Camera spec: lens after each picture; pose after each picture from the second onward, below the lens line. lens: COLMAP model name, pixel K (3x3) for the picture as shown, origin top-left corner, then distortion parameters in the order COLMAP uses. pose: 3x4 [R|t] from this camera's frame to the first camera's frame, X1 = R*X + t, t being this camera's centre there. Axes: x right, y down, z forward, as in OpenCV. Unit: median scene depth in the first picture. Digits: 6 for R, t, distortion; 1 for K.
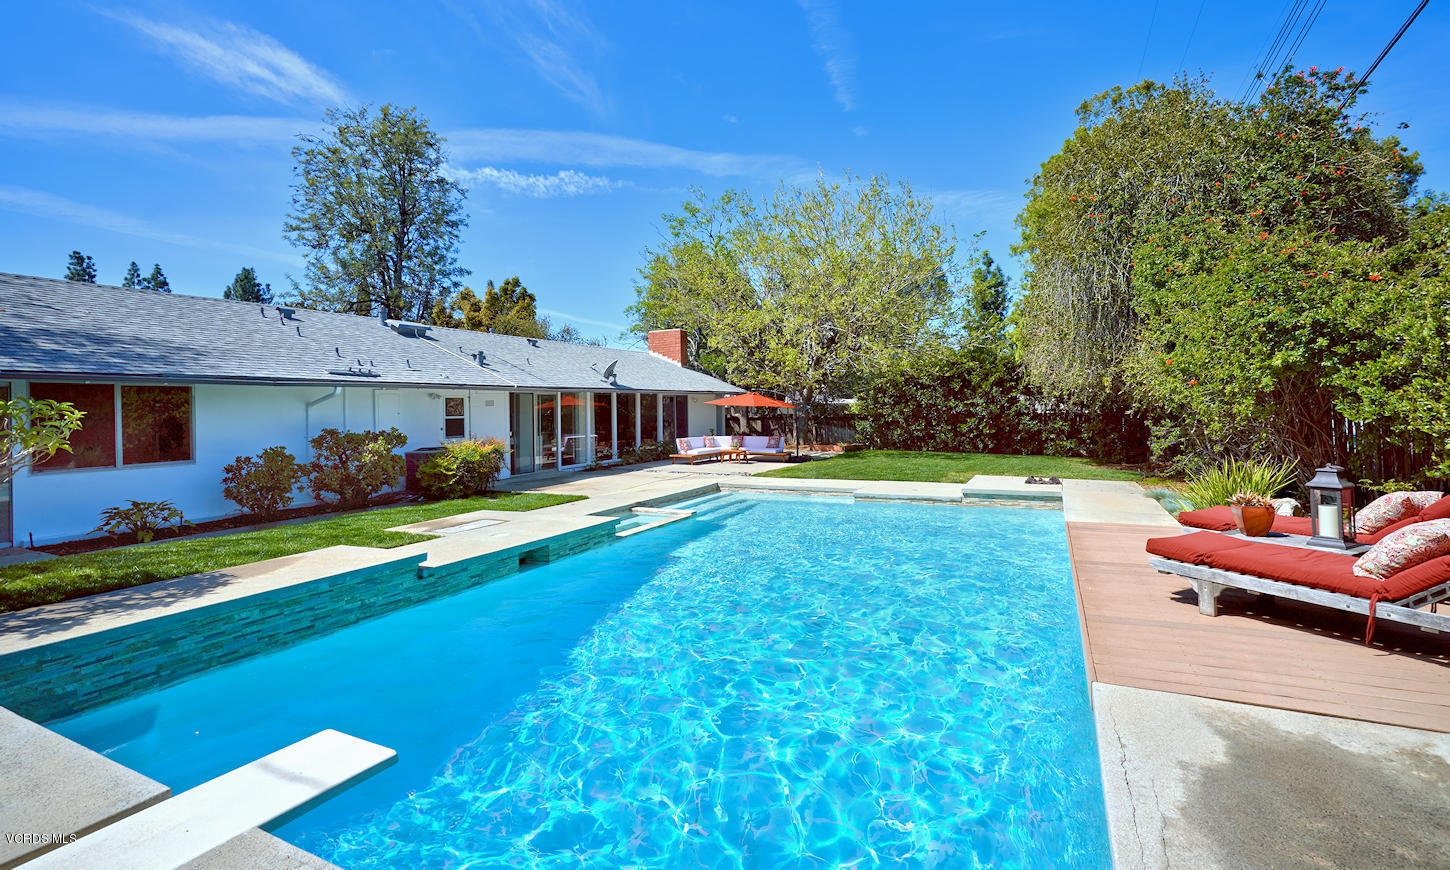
lens RADIAL K [[673.7, 0, 718.2], [0, 673.7, 404.7], [0, 0, 1]] dist [0.001614, 0.000780]
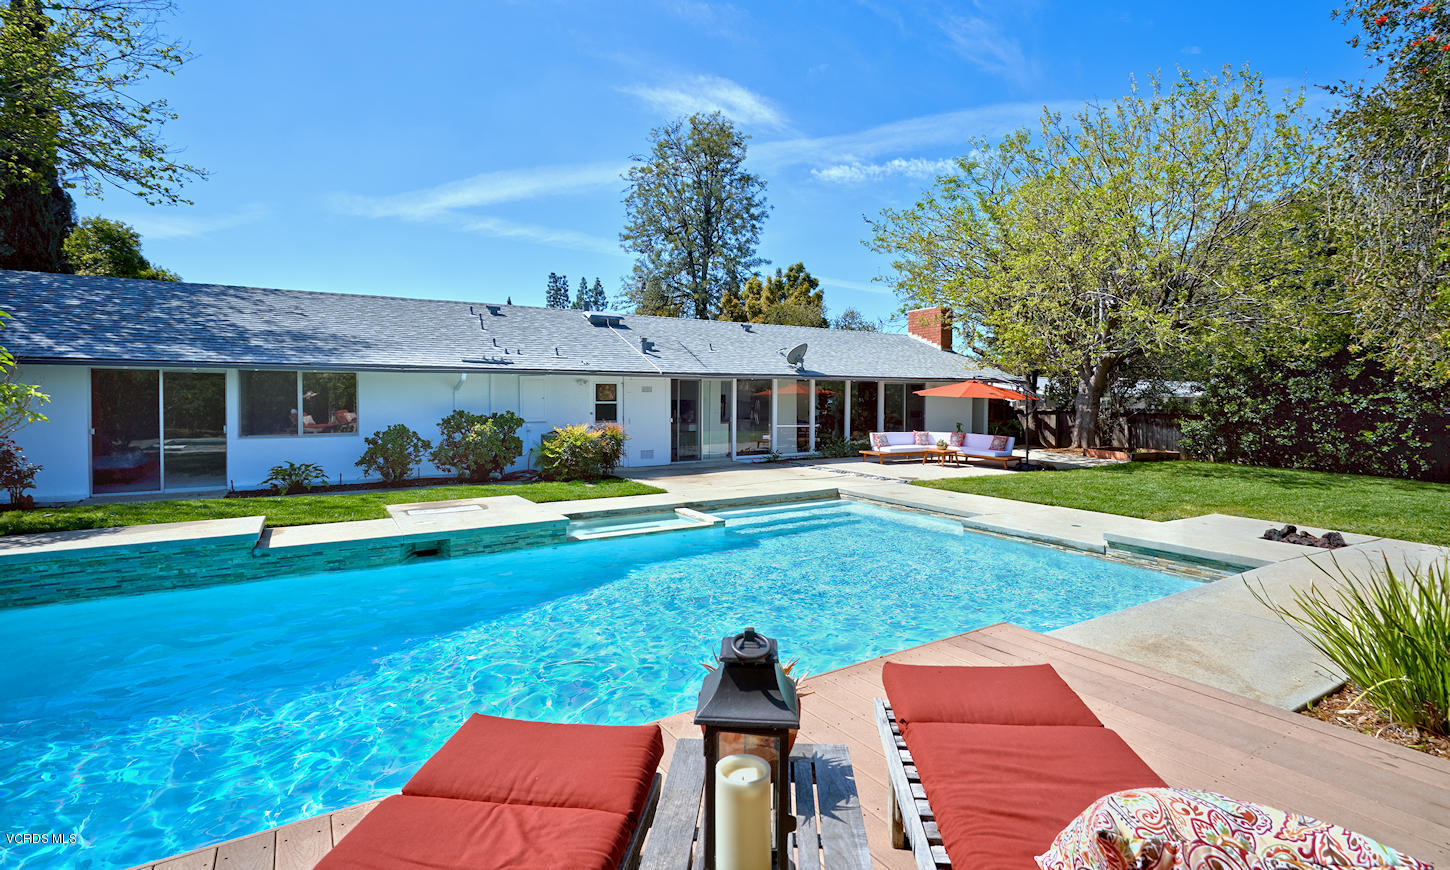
lens RADIAL K [[673.7, 0, 718.2], [0, 673.7, 404.7], [0, 0, 1]] dist [0.001614, 0.000780]
pose [[0.848062, 0.024444, -0.529333, 0.233156], [-0.013731, 0.999614, 0.024163, -0.004205], [0.529719, -0.013223, 0.848070, 0.162037]]
